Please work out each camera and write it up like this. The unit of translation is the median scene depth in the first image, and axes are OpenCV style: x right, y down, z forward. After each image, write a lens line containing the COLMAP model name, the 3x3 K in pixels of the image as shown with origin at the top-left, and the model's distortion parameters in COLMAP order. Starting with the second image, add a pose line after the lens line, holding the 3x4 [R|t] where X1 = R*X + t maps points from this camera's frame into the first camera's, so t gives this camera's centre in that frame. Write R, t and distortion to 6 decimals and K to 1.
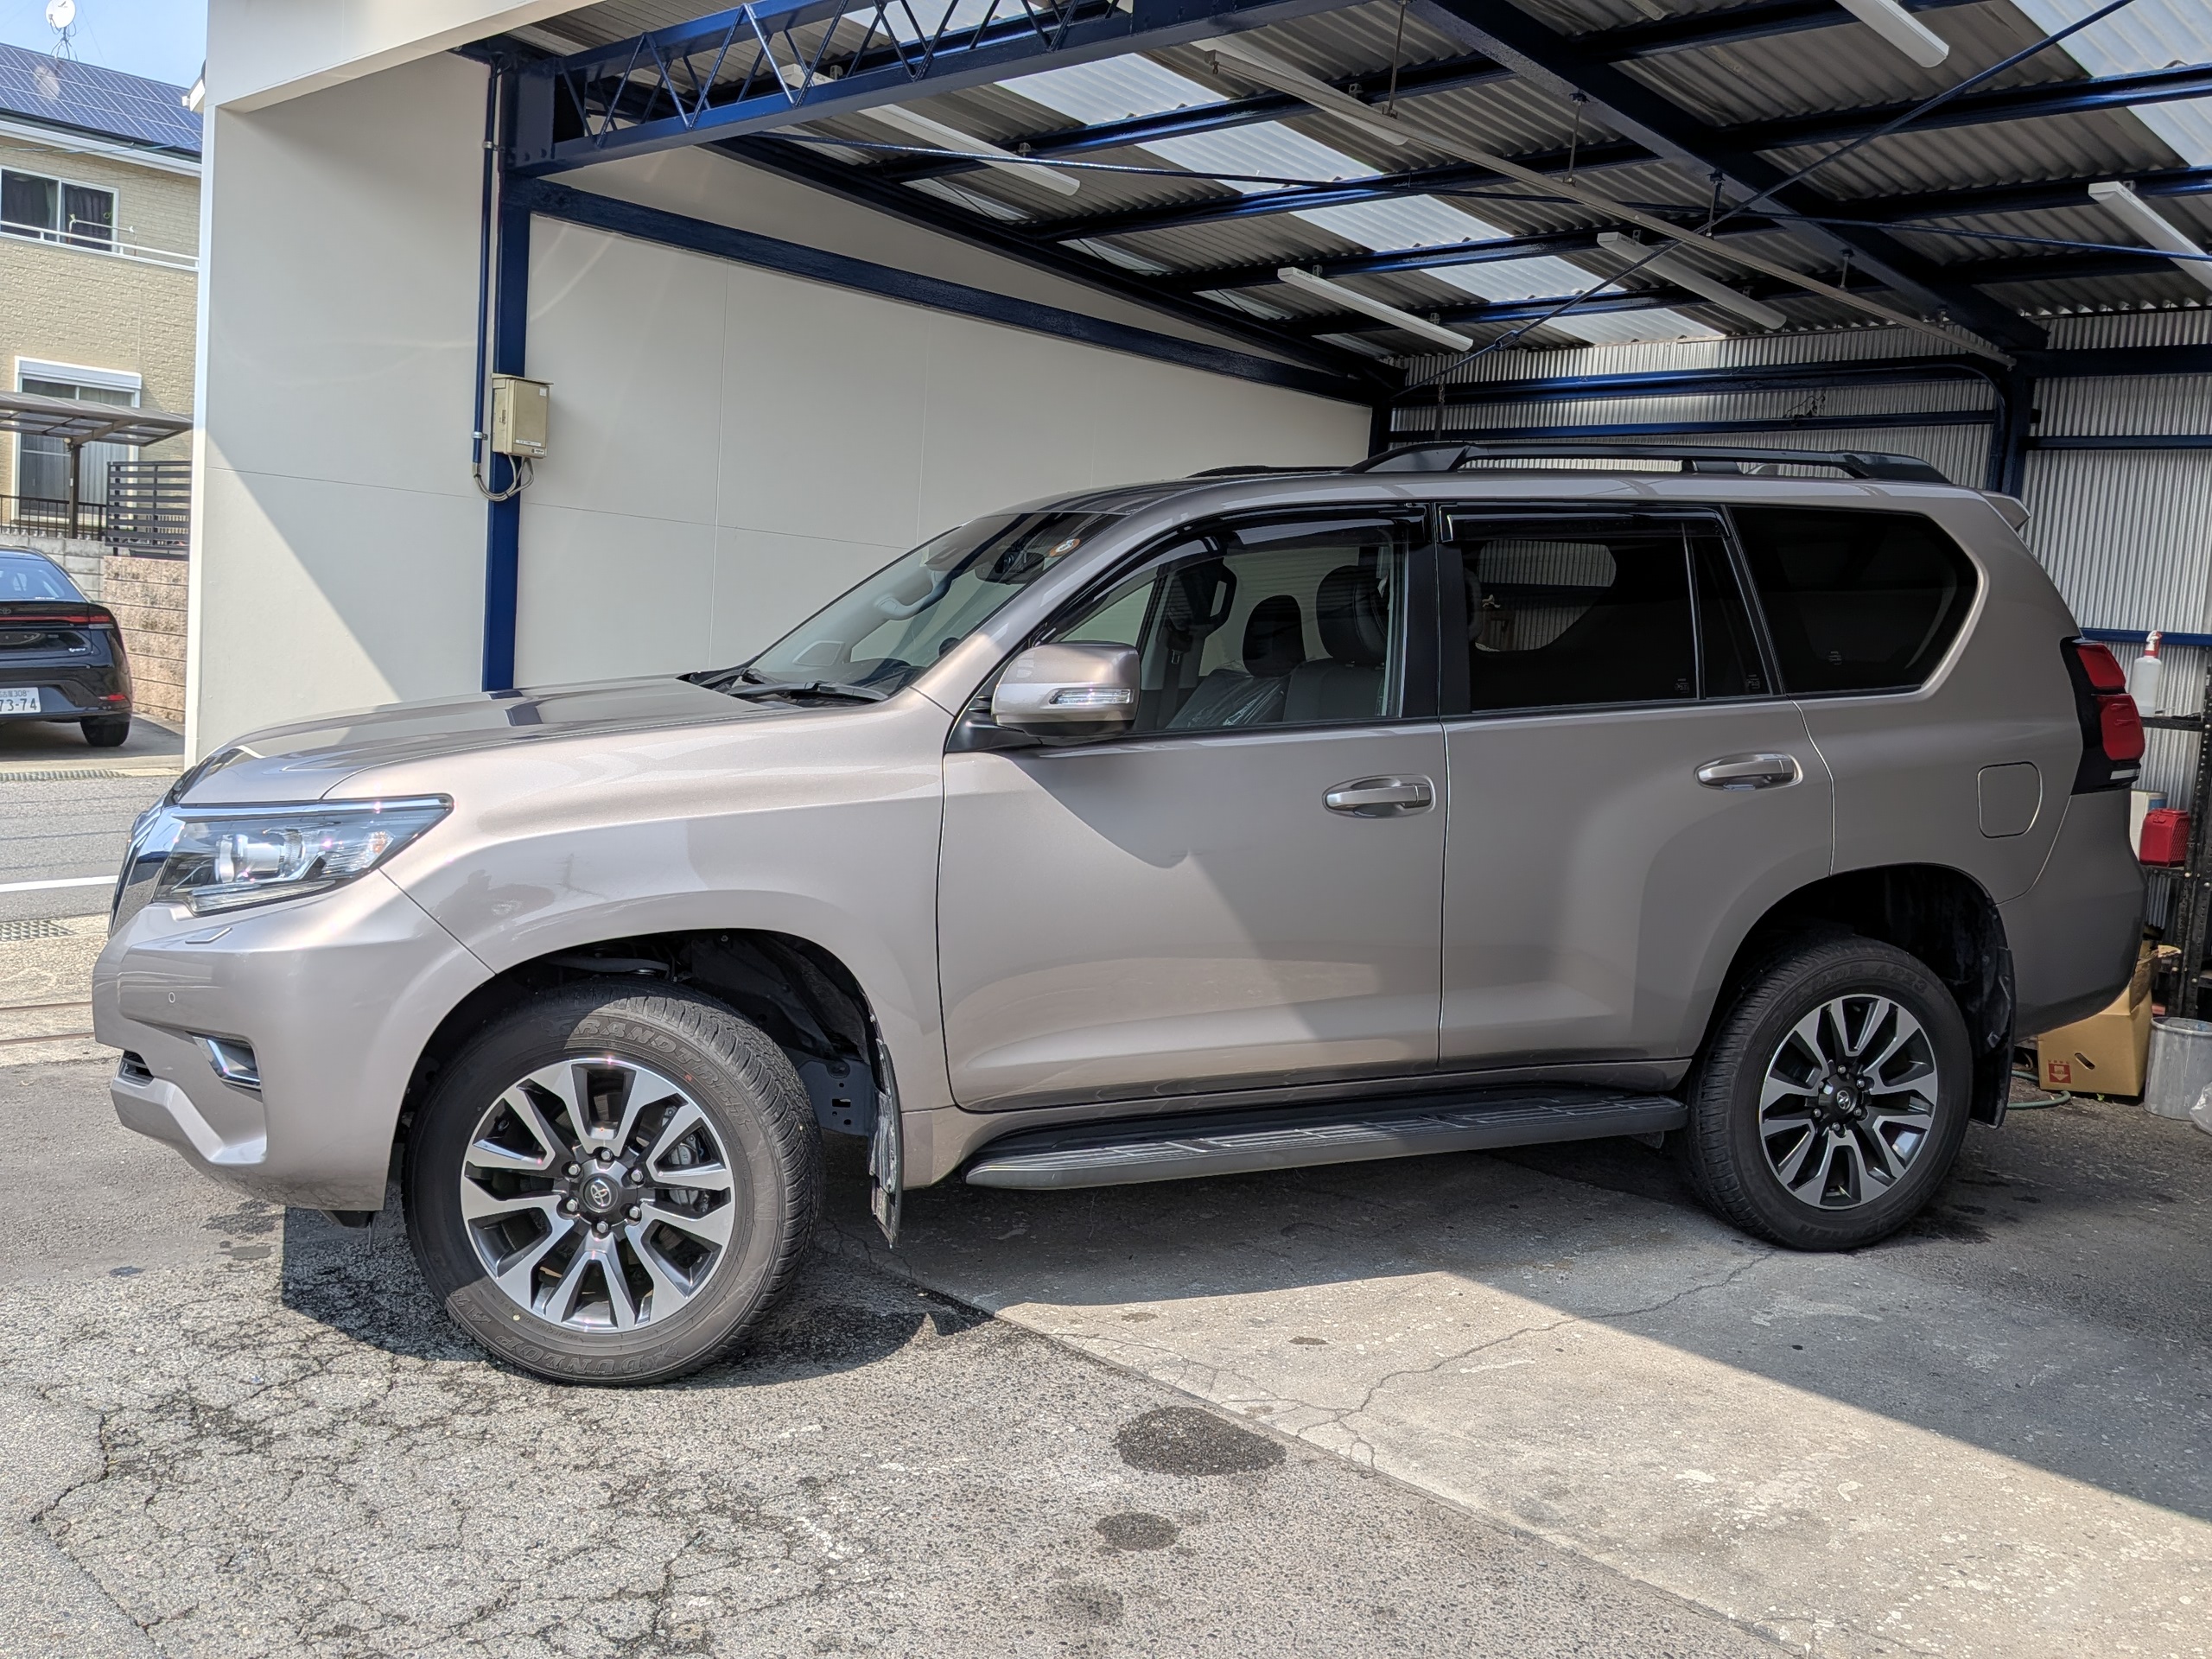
lens RADIAL K [[1782.7, 0, 1107.6], [0, 1782.7, 820.3], [0, 0, 1]] dist [0.037490, -0.000691]
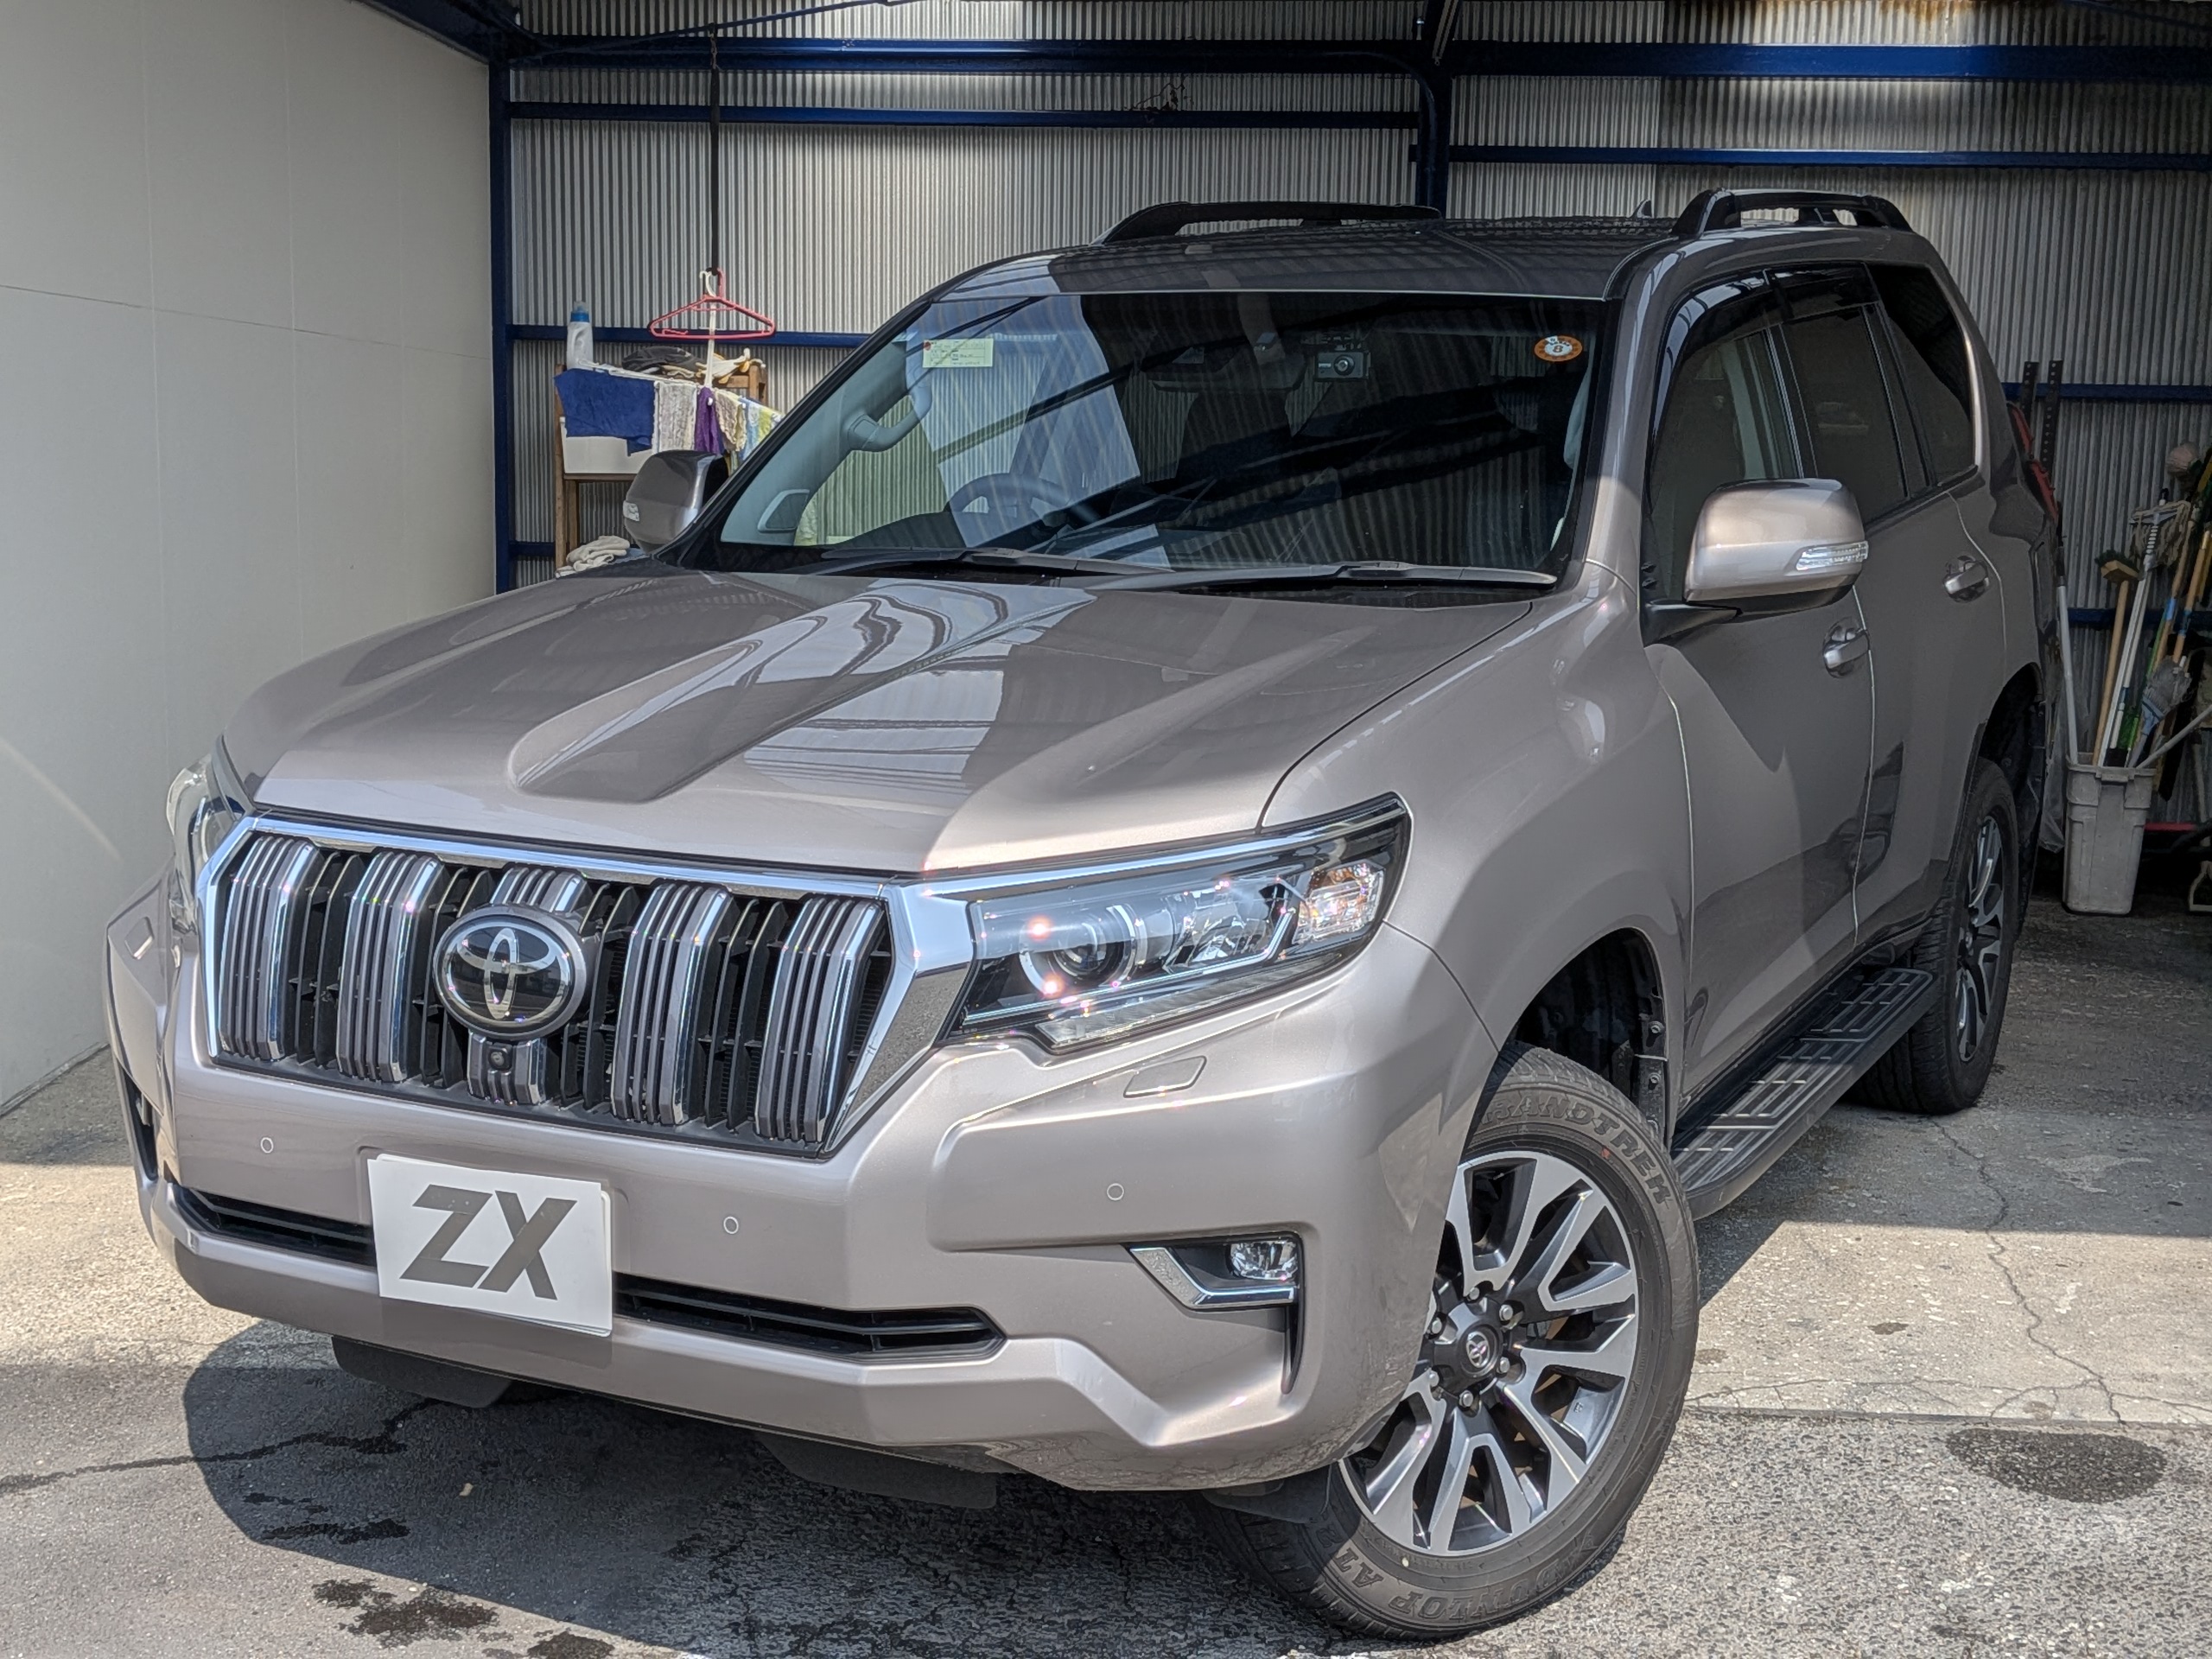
lens RADIAL K [[2539.0, 0, 1105.7], [0, 2539.0, 834.0], [0, 0, 1]] dist [0.038657, 0.000000]
pose [[0.813191, -0.140312, 0.564830, -0.742961], [0.097102, 0.989610, 0.106035, -0.082127], [-0.573840, -0.031380, 0.818366, 0.242103]]
